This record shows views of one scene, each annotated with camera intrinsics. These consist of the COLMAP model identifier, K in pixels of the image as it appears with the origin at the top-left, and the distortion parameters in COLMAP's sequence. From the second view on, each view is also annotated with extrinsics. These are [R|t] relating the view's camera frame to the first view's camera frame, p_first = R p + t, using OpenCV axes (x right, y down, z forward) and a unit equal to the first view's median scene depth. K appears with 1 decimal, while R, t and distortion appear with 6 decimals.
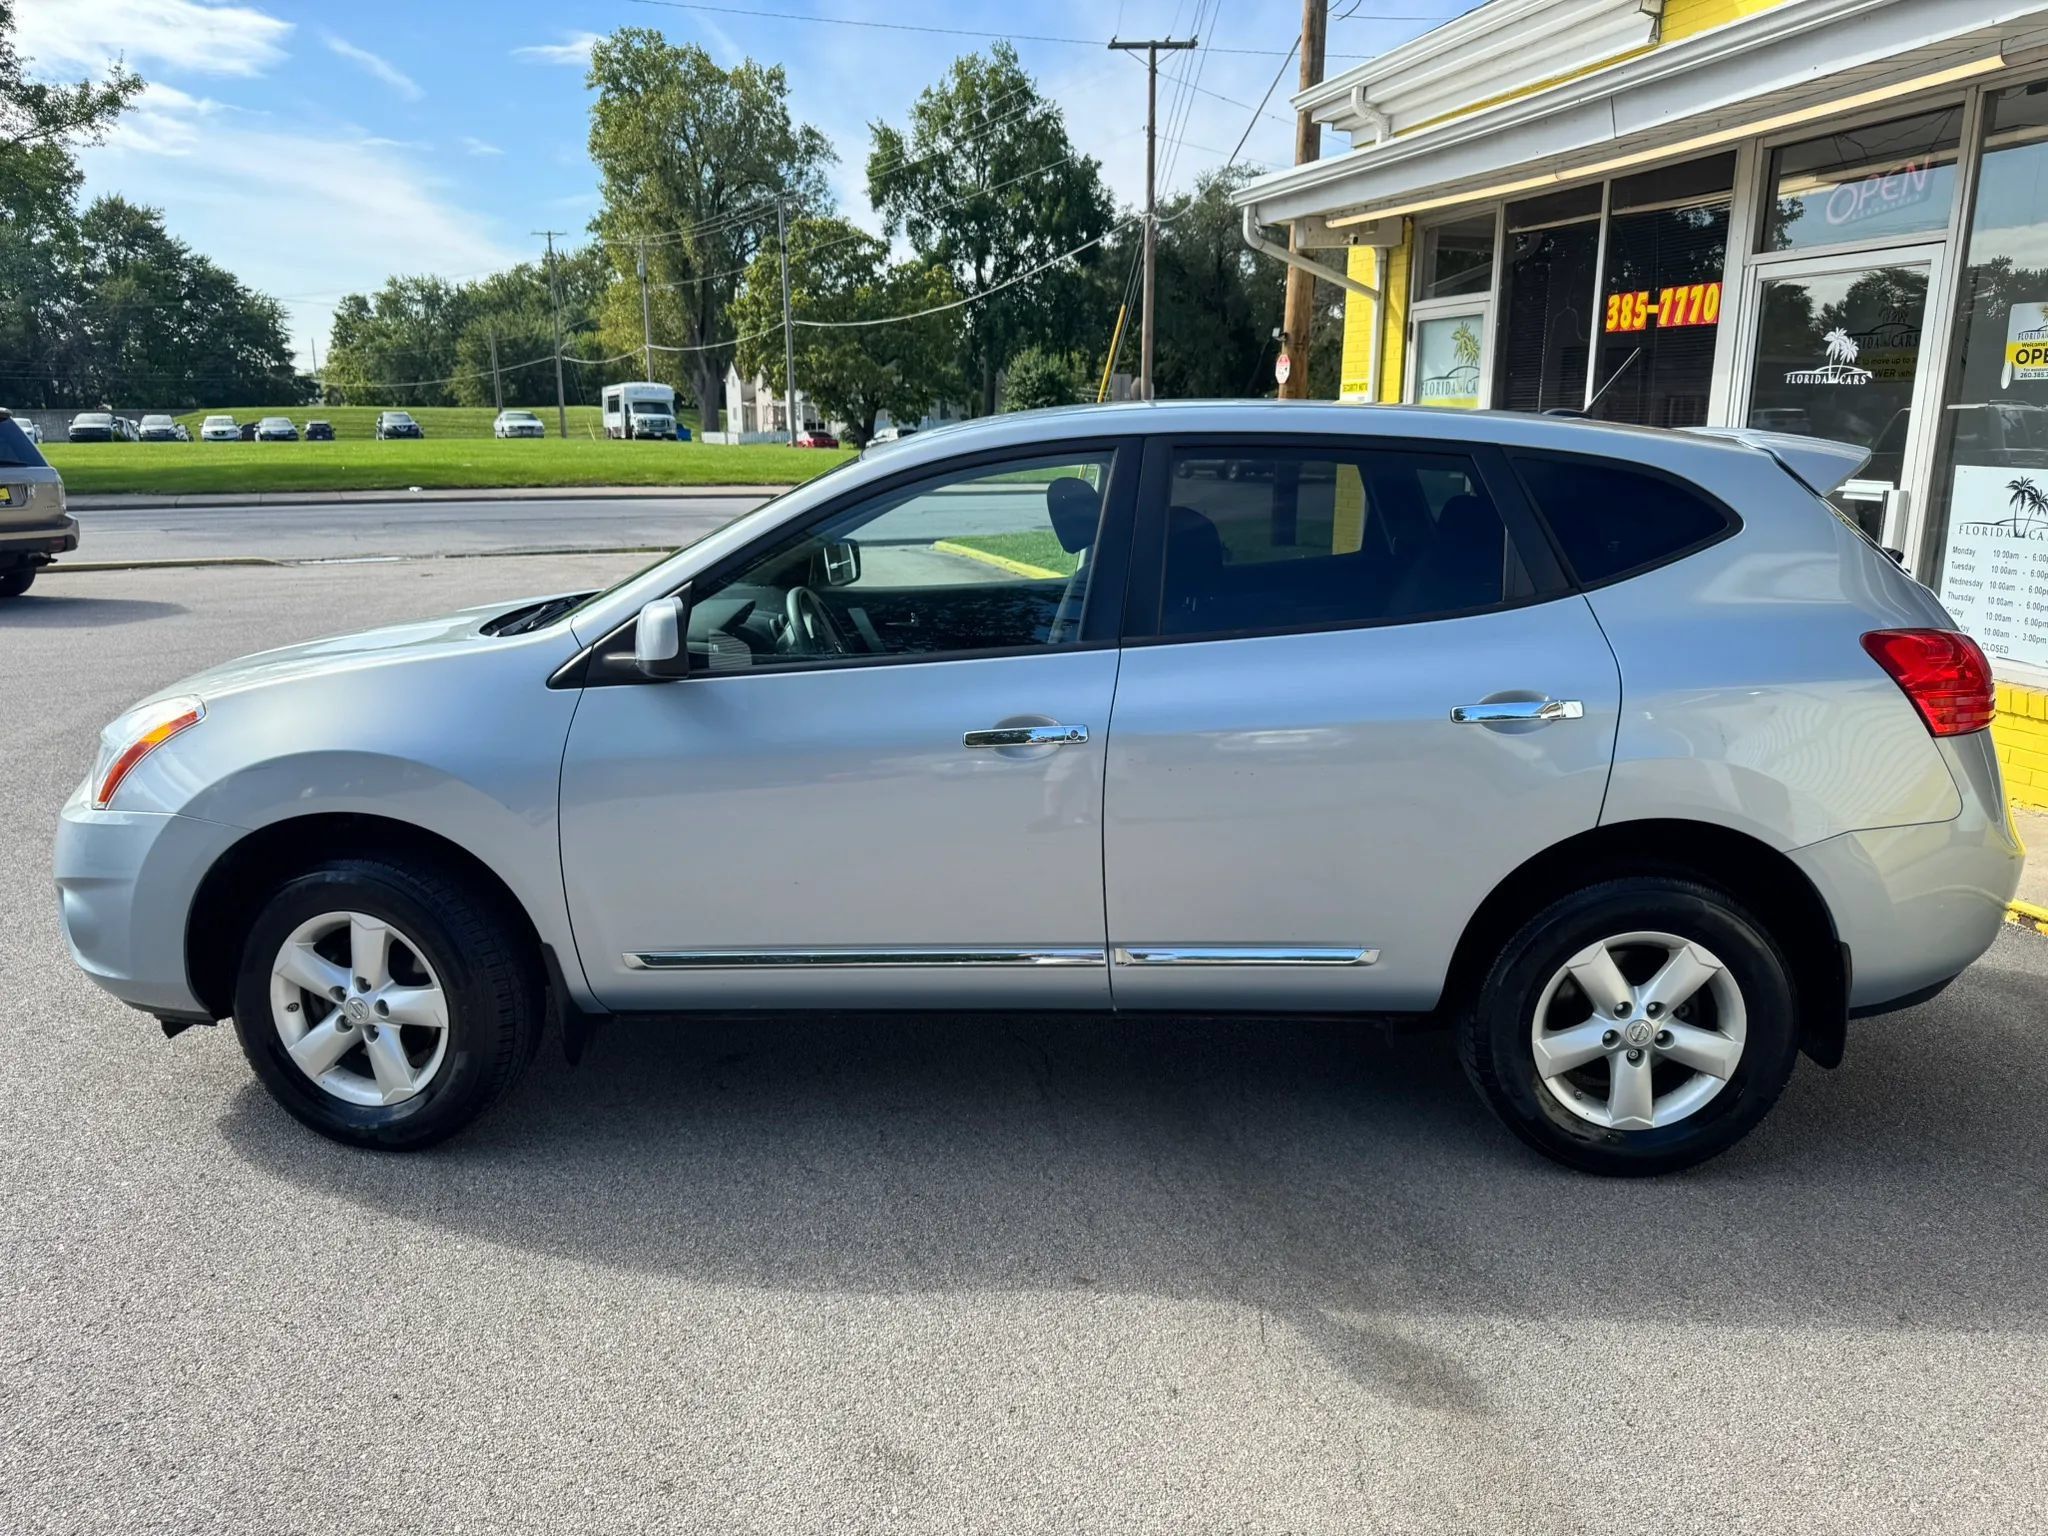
lens RADIAL K [[1476.4, 0, 1017.3], [0, 1476.4, 767.9], [0, 0, 1]] dist [-0.003511, -0.011184]
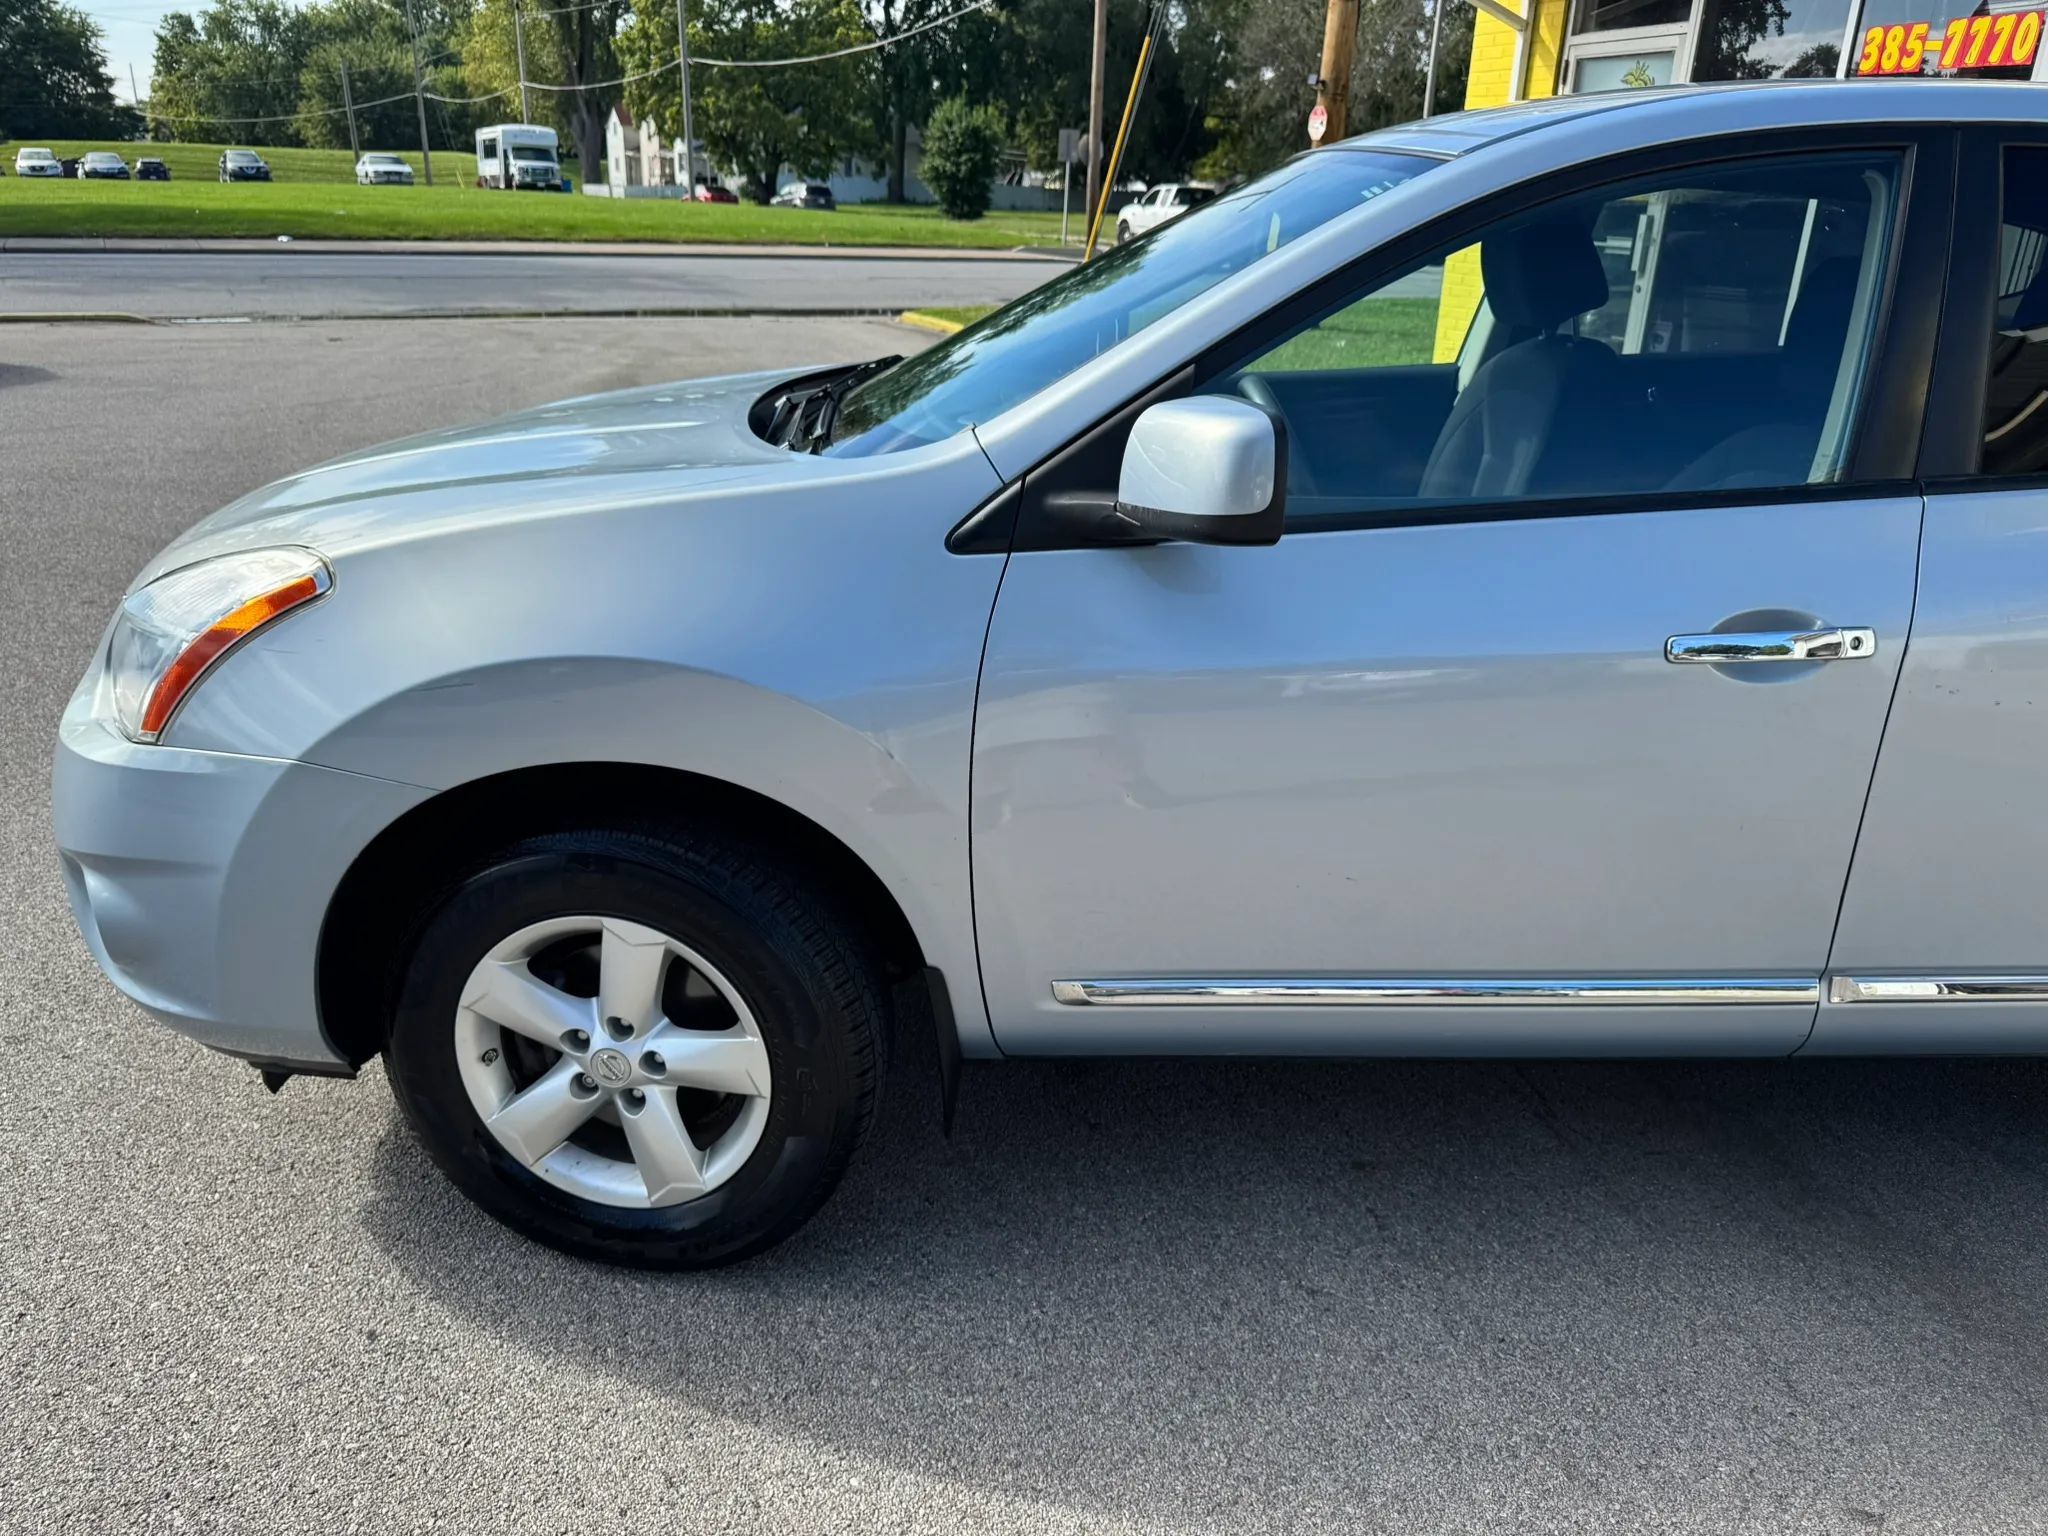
lens RADIAL K [[1486.5, 0, 1032.2], [0, 1486.5, 786.2], [0, 0, 1]] dist [-0.024005, 0.010481]
pose [[0.996563, 0.000764, 0.082834, -0.064536], [-0.013428, 0.988222, 0.152440, -0.009772], [-0.081742, -0.153028, 0.984835, 0.078746]]
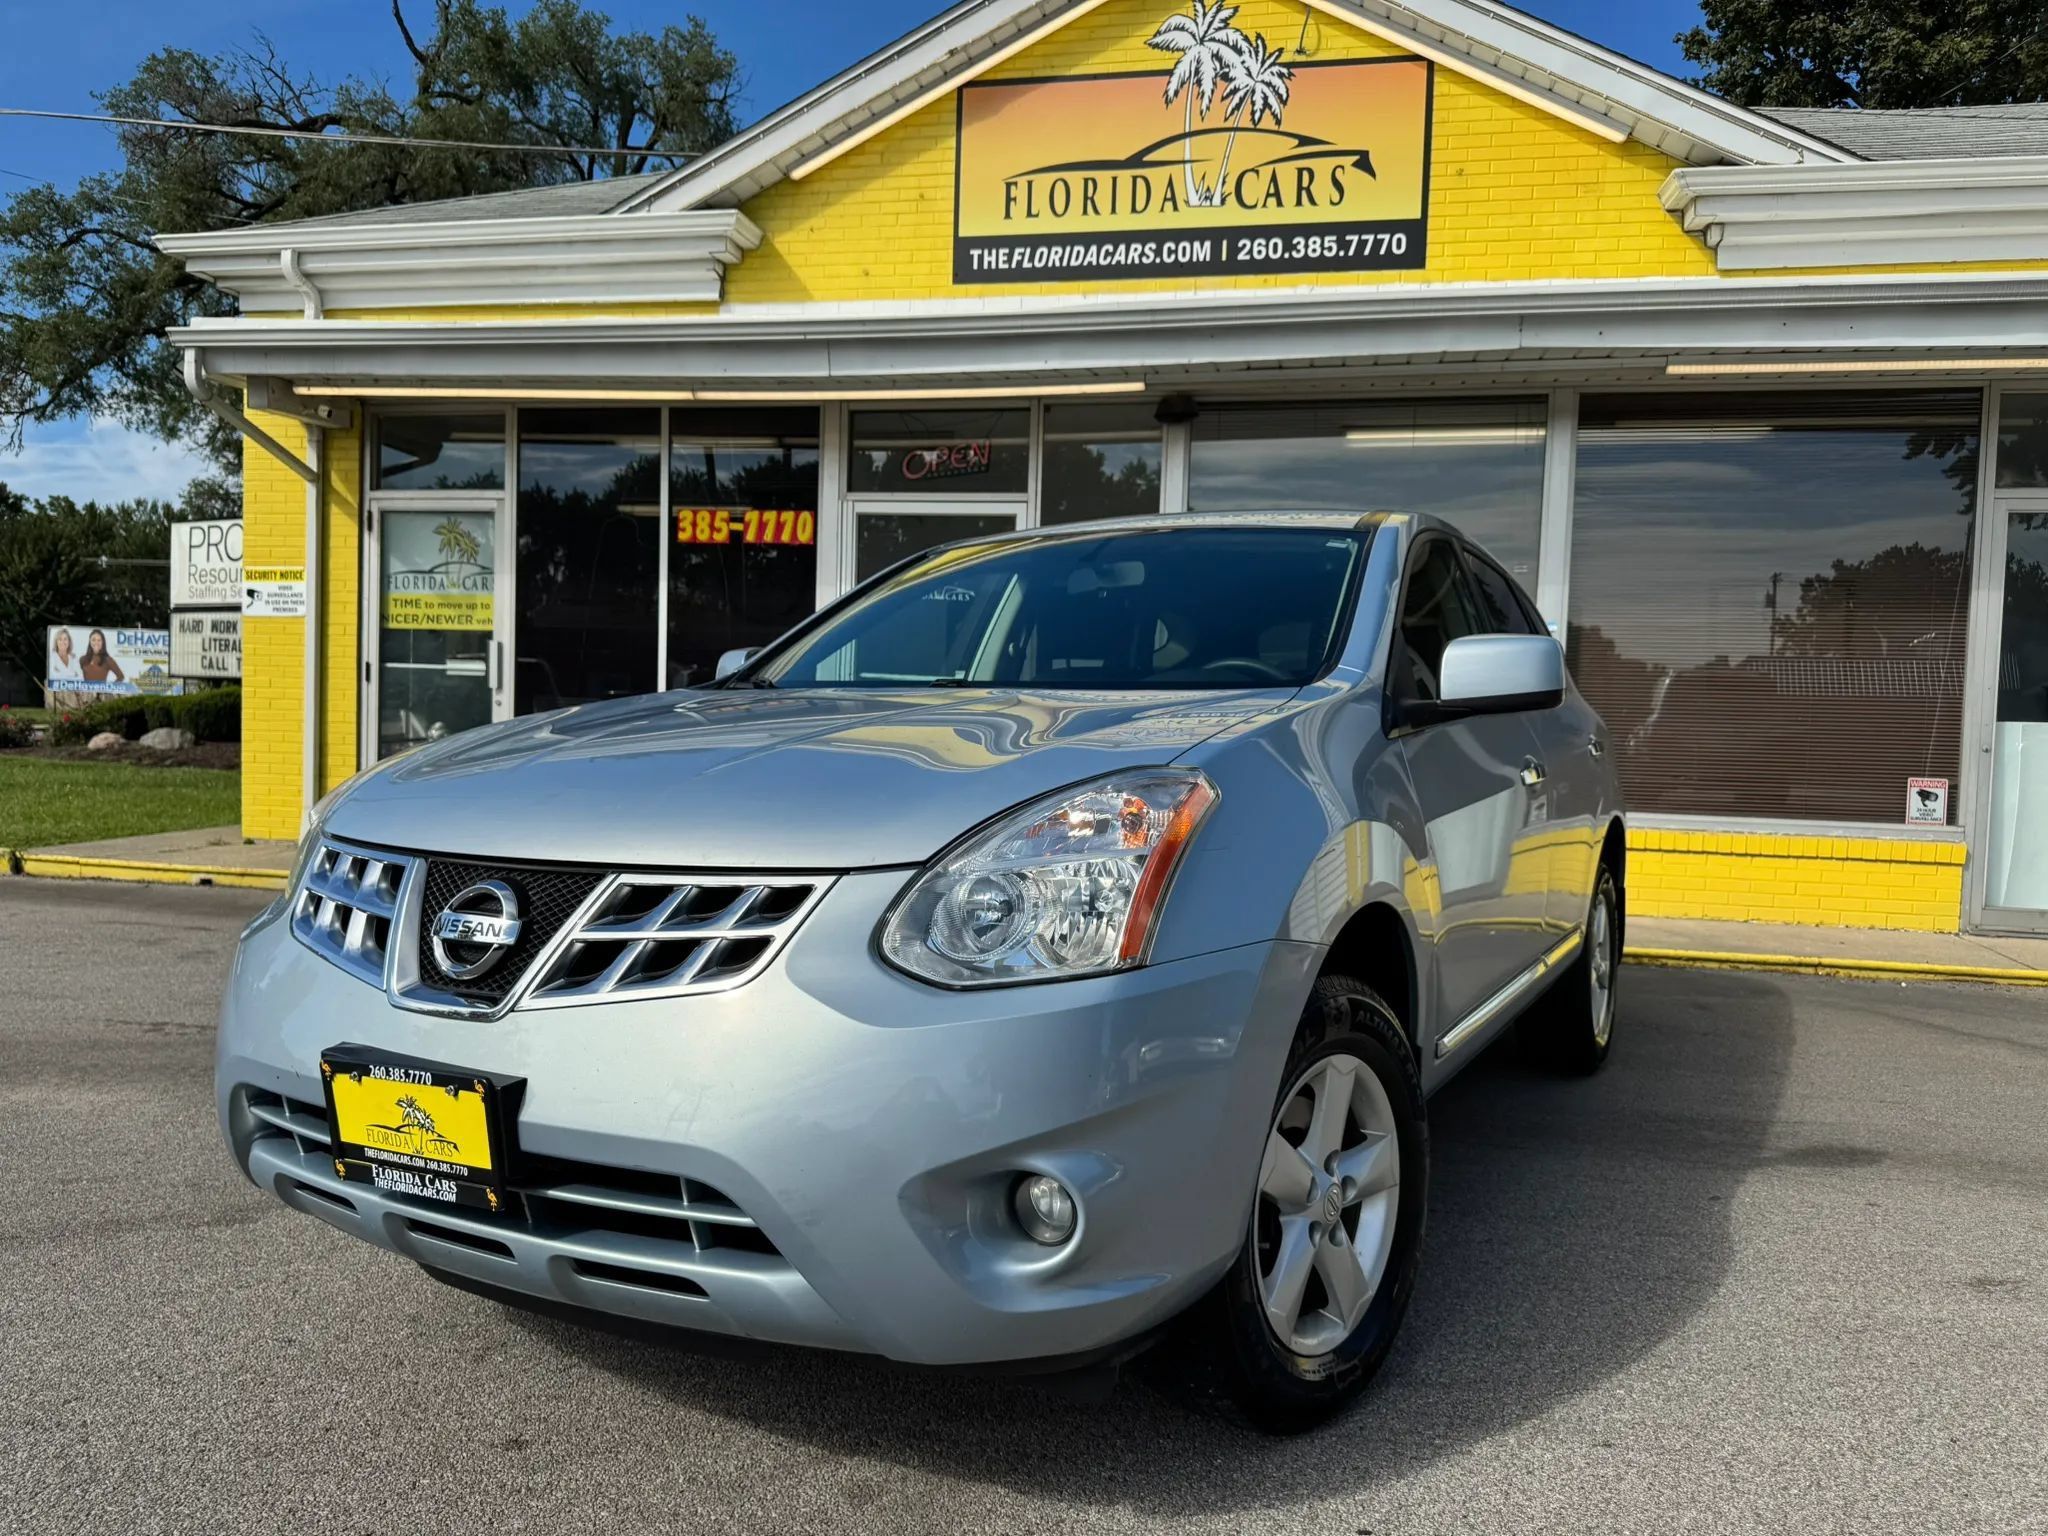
lens RADIAL K [[1456.2, 0, 1032.5], [0, 1456.2, 773.6], [0, 0, 1]] dist [0.037707, -0.052835]
pose [[0.445277, -0.017850, 0.895215, -0.225729], [0.175406, 0.982168, -0.067663, -0.002723], [-0.878044, 0.187155, 0.440468, 0.156366]]
